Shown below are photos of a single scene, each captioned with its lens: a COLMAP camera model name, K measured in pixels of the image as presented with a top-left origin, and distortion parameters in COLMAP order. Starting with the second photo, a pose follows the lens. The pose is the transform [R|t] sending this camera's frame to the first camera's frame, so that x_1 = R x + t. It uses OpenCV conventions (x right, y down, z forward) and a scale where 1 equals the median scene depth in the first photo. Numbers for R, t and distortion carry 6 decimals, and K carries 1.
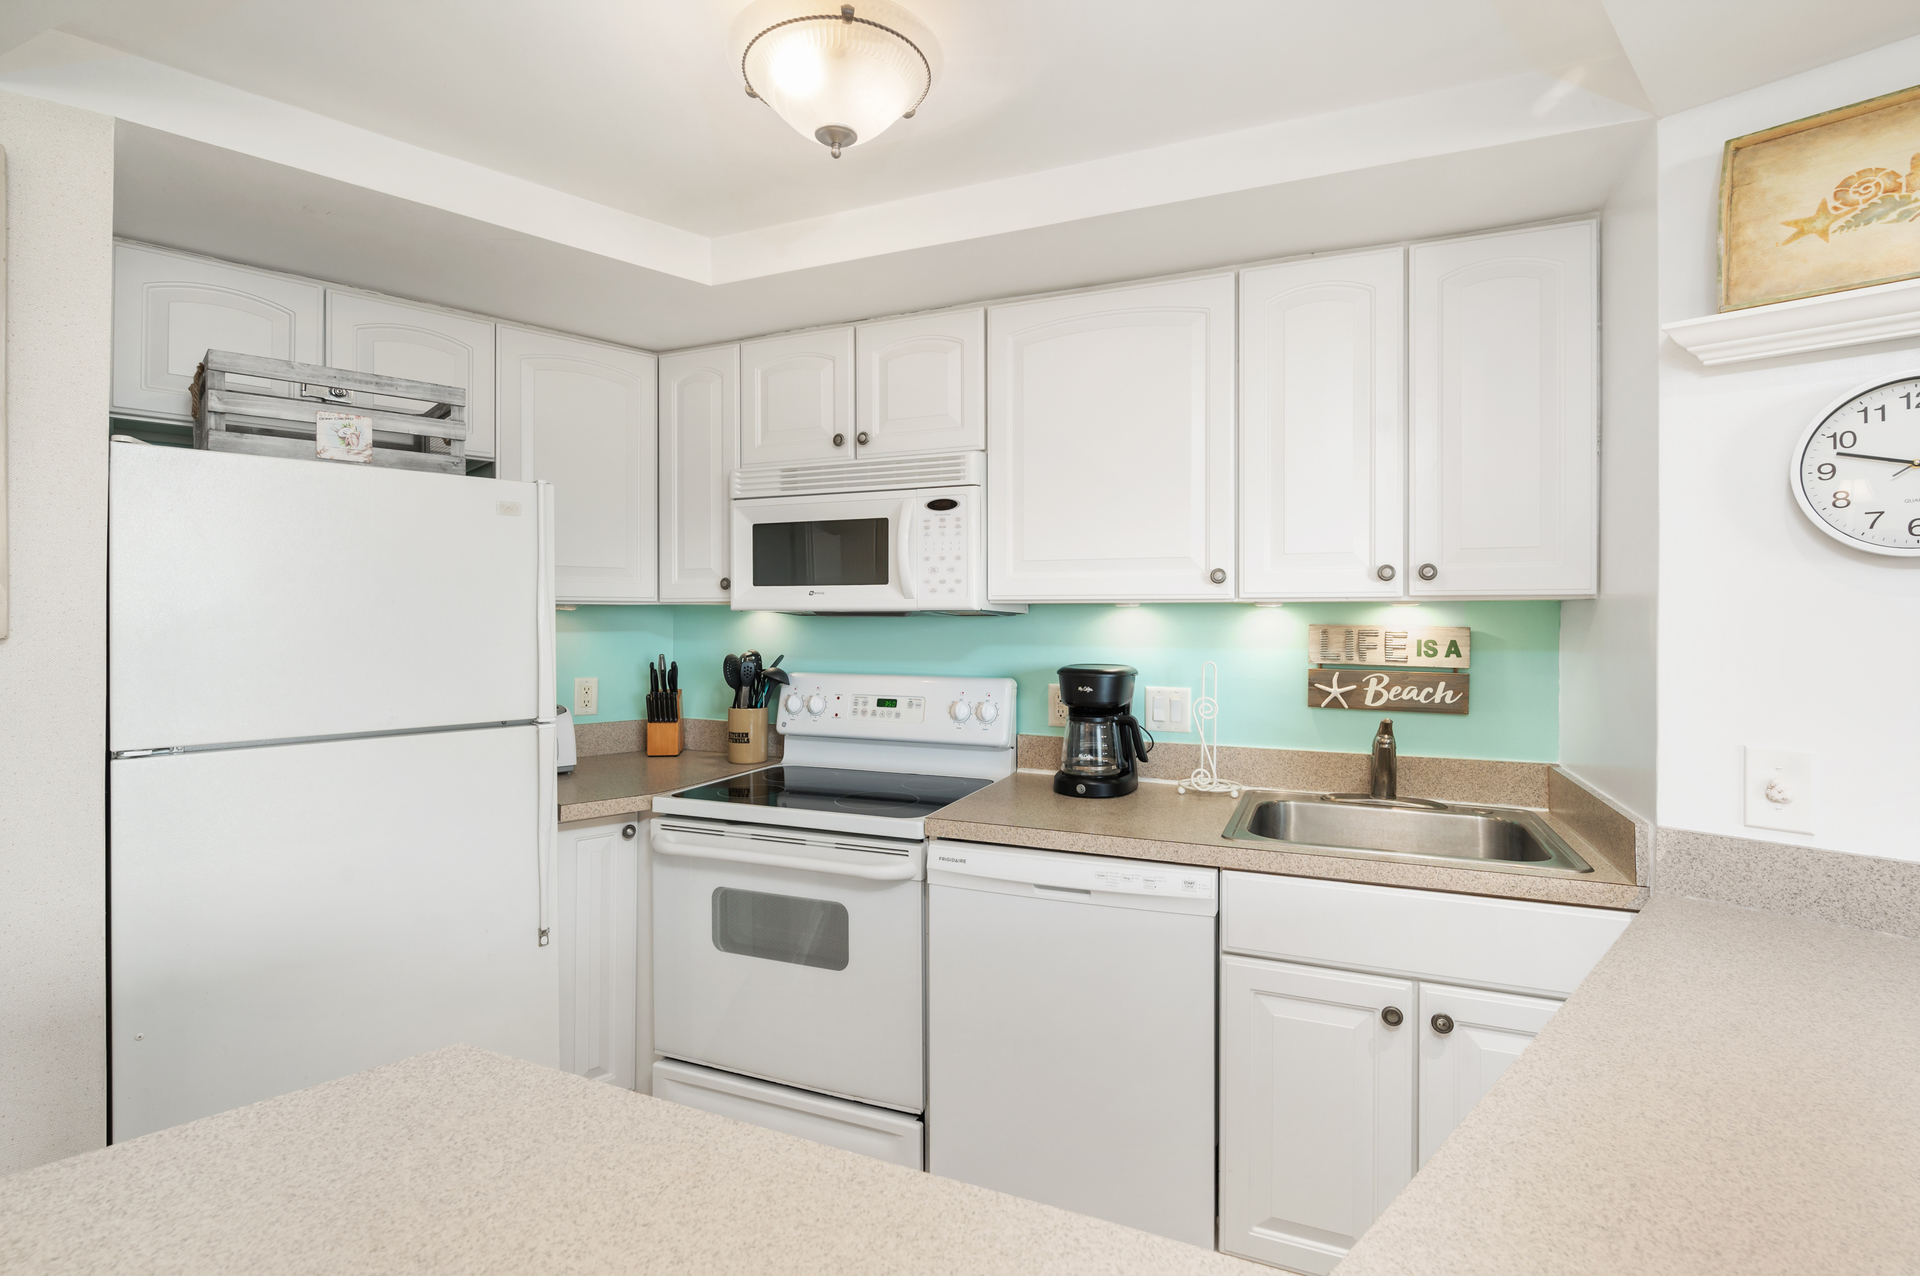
lens RADIAL K [[886.7, 0, 968.3], [0, 886.7, 614.7], [0, 0, 1]] dist [-0.006694, -0.000284]
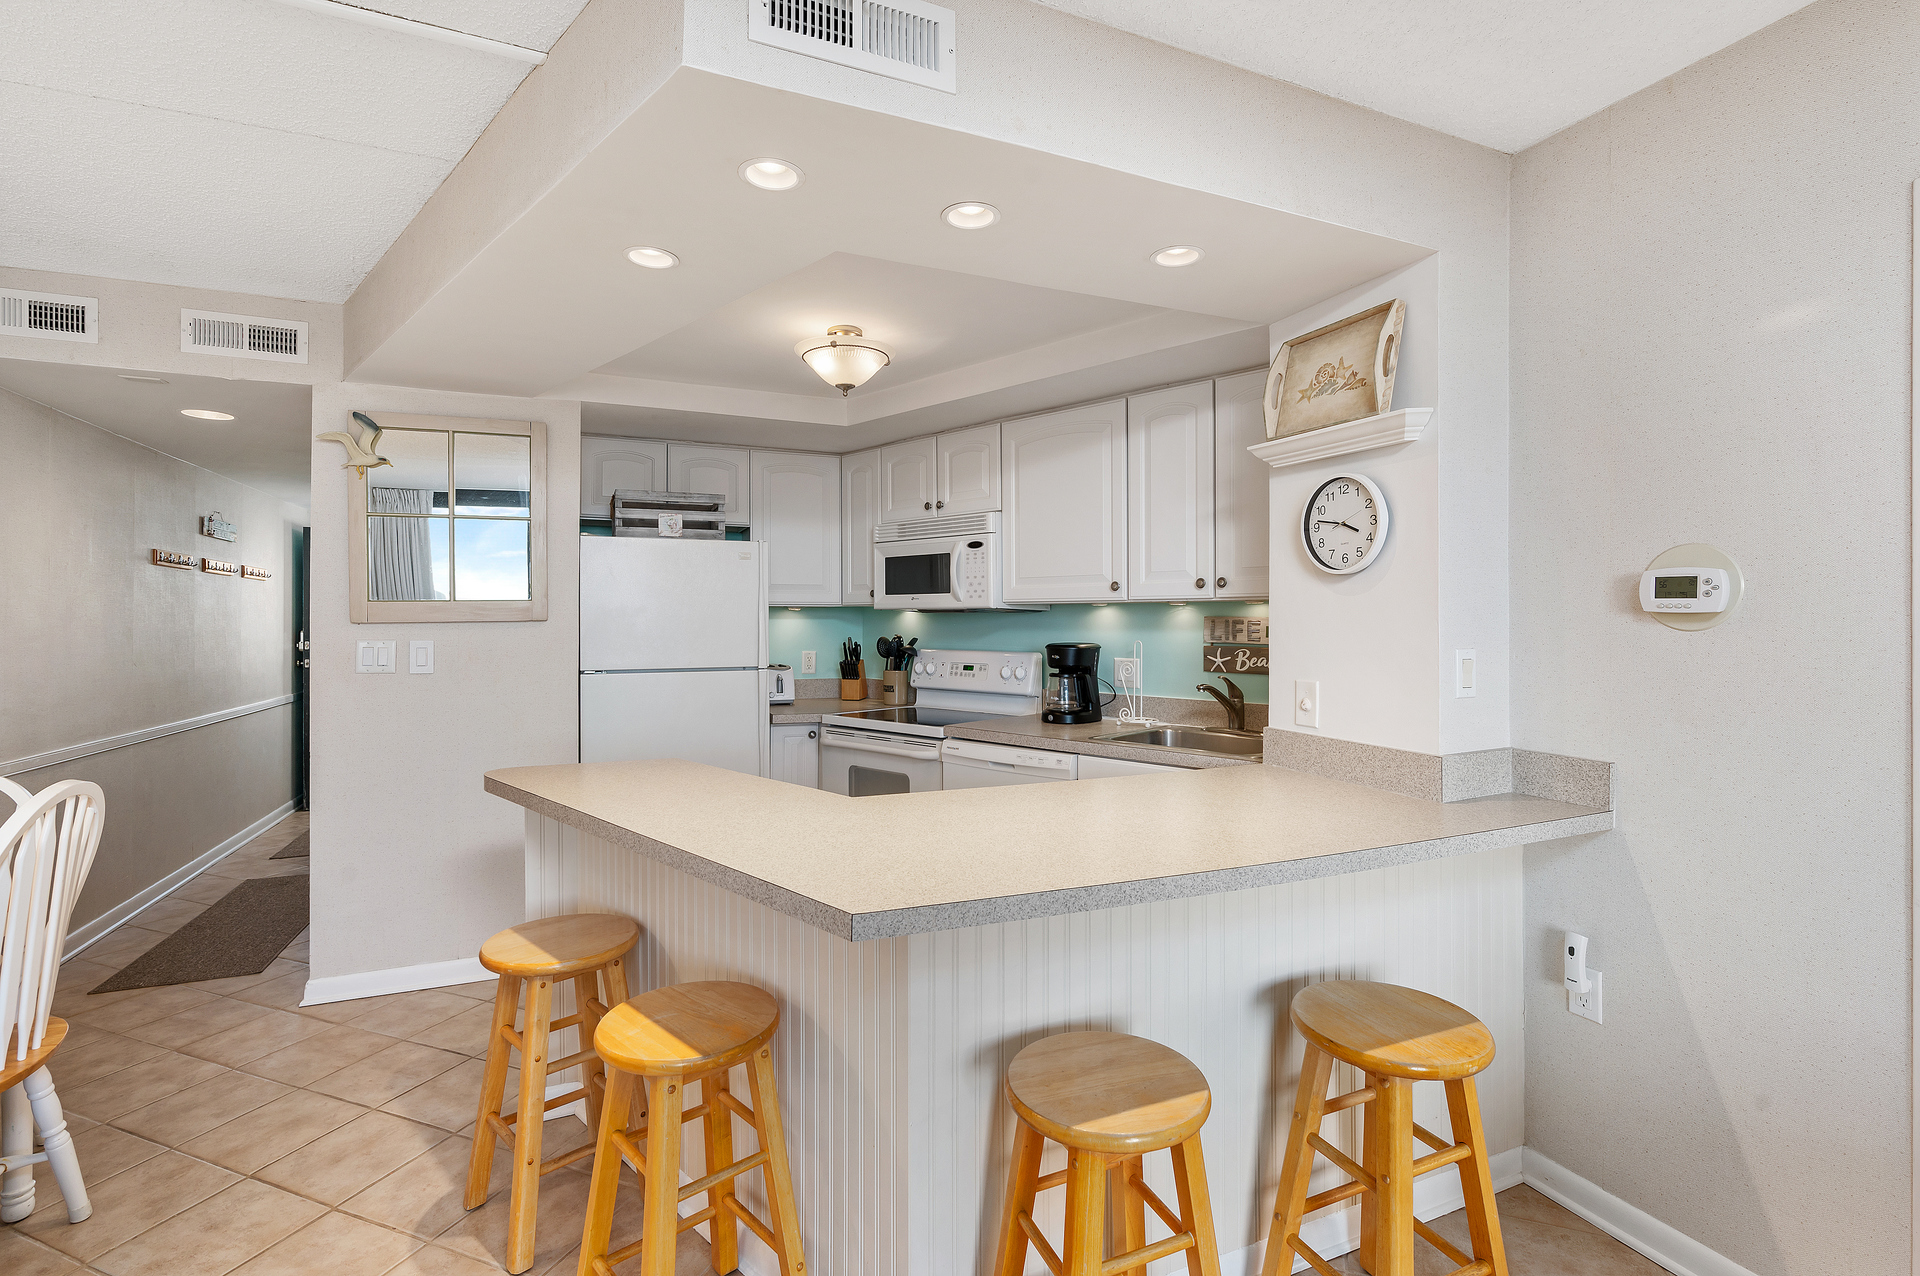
lens RADIAL K [[884.5, 0, 967.1], [0, 884.5, 618.4], [0, 0, 1]] dist [-0.004705, 0.000238]
pose [[0.935850, -0.001068, -0.352397, 0.540541], [0.000824, 0.999999, -0.000843, 0.015256], [0.352398, 0.000499, 0.935850, -0.554187]]
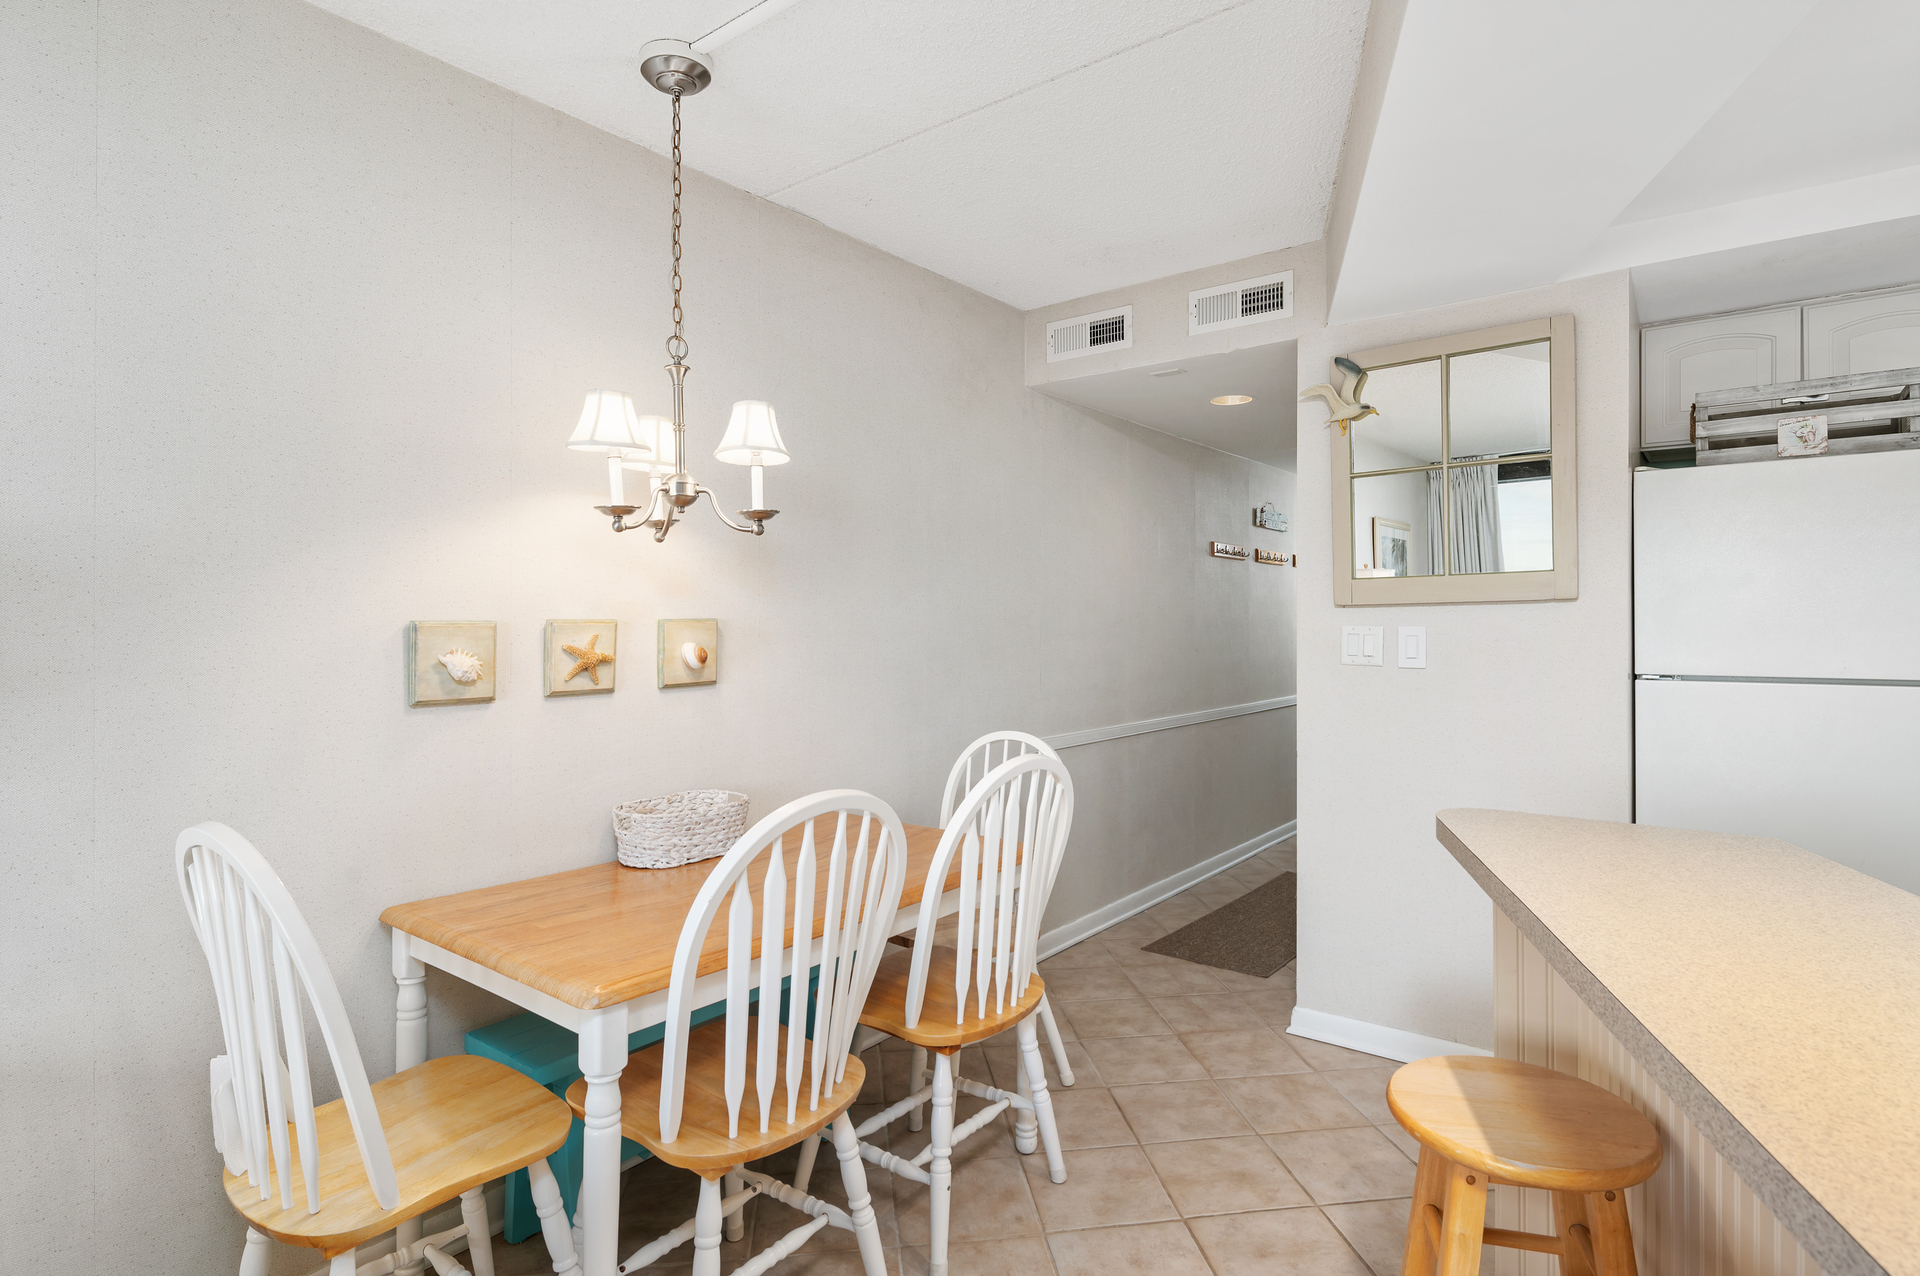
lens RADIAL K [[988.3, 0, 953.9], [0, 988.3, 618.4], [0, 0, 1]] dist [-0.011010, 0.000067]
pose [[0.132427, -0.001162, -0.991192, 0.390273], [0.006208, 0.999981, -0.000343, 0.035556], [0.991173, -0.006108, 0.132432, -0.277302]]
